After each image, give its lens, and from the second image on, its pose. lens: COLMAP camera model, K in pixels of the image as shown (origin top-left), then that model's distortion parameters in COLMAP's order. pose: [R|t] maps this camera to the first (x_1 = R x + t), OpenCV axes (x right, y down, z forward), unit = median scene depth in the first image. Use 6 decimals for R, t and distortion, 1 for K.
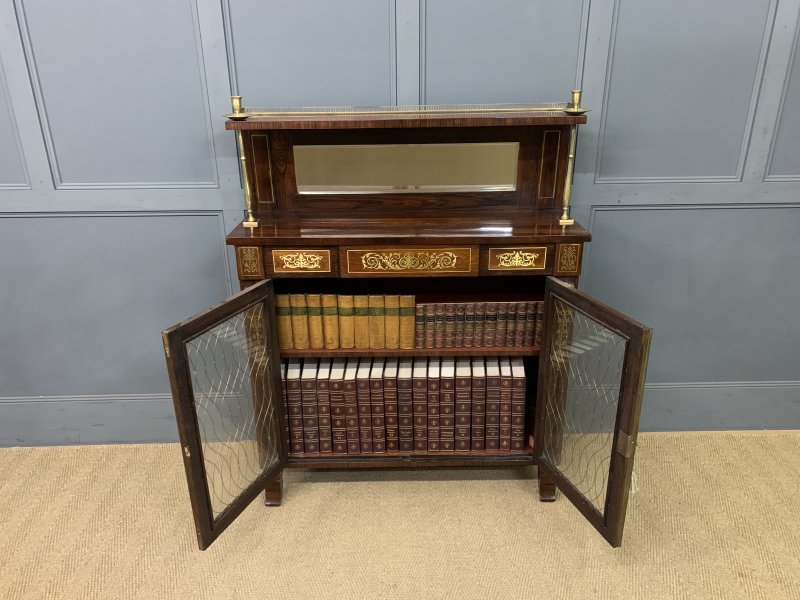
lens RADIAL K [[623.4, 0, 400.0], [0, 623.4, 300.0], [0, 0, 1]] dist [0.003440, -0.011095]
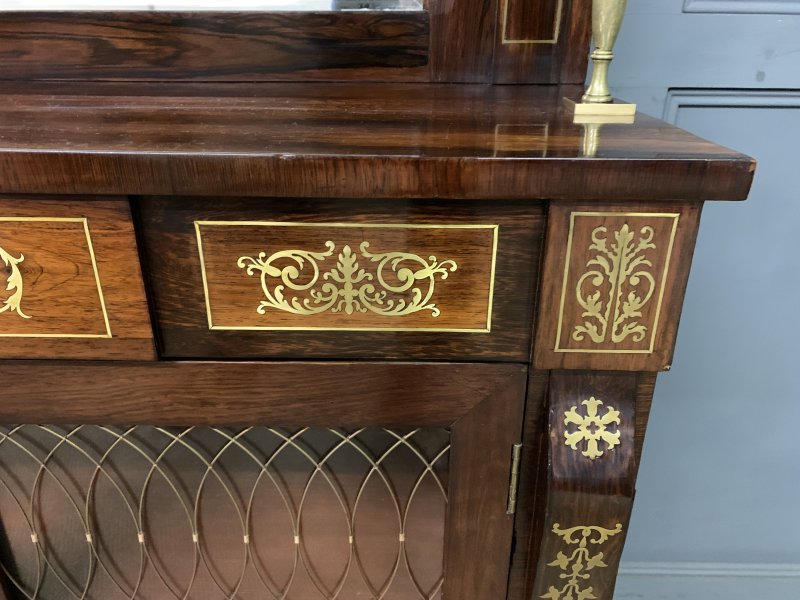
lens RADIAL K [[623.4, 0, 400.0], [0, 623.4, 300.0], [0, 0, 1]] dist [0.003440, -0.011095]
pose [[0.999641, 0.026605, -0.003096, 0.192425], [-0.026391, 0.998100, 0.055679, -0.066575], [0.004571, -0.055578, 0.998444, 0.758751]]
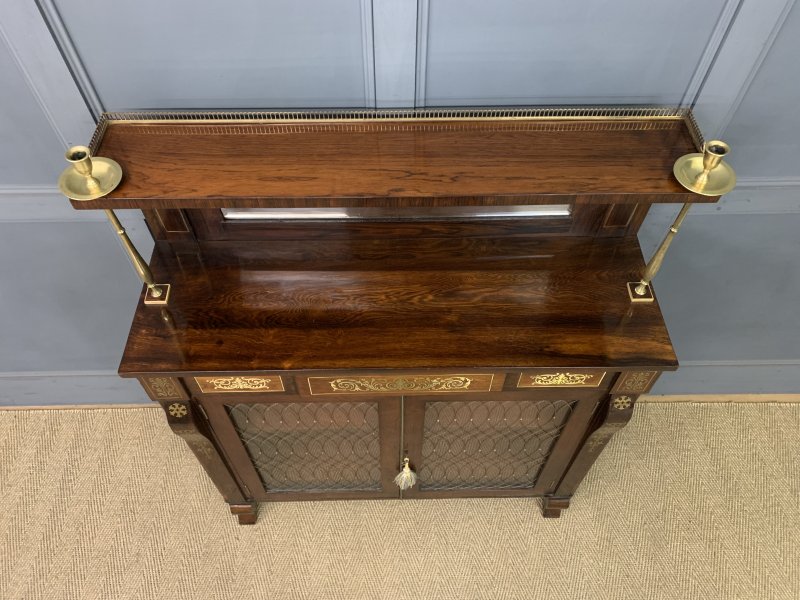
lens RADIAL K [[614.1, 0, 399.7], [0, 614.1, 281.7], [0, 0, 1]] dist [0.005862, 0.000611]
pose [[0.999820, 0.002488, 0.018821, 0.000852], [-0.012019, 0.850353, 0.526075, -0.473240], [-0.014696, -0.526207, 0.850230, 0.461715]]
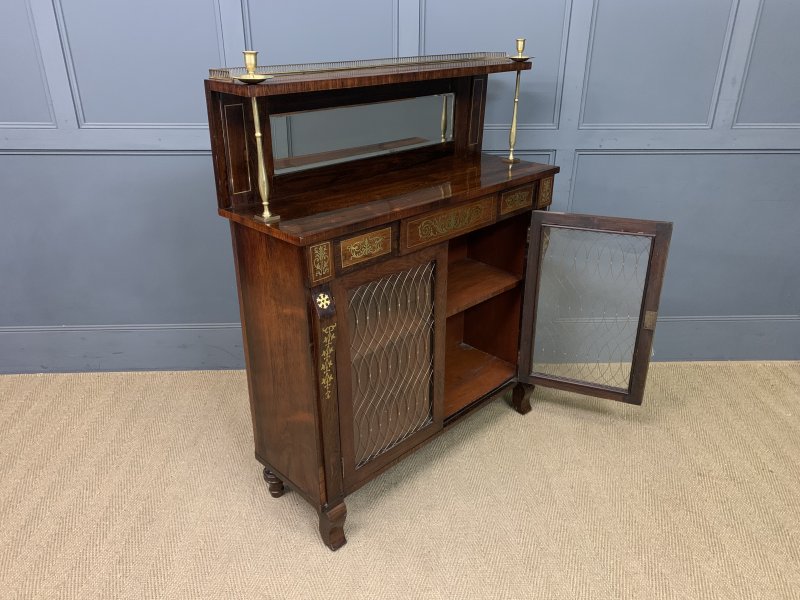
lens RADIAL K [[610.2, 0, 400.0], [0, 610.2, 300.0], [0, 0, 1]] dist [-0.001958, -0.003670]
pose [[0.725404, -0.278691, 0.629381, -0.625003], [0.247659, 0.958807, 0.139117, -0.091011], [-0.642226, 0.054956, 0.764543, 0.319060]]
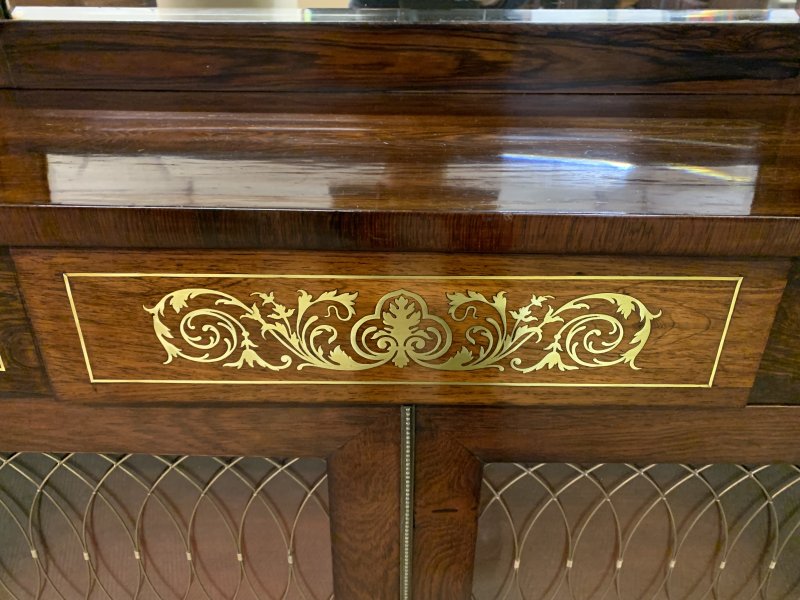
lens RADIAL K [[623.4, 0, 400.0], [0, 623.4, 300.0], [0, 0, 1]] dist [0.003440, -0.011095]
pose [[0.999707, 0.024121, 0.001891, 0.012559], [-0.024178, 0.993061, 0.115092, -0.088159], [0.000898, -0.115104, 0.993353, 0.759386]]
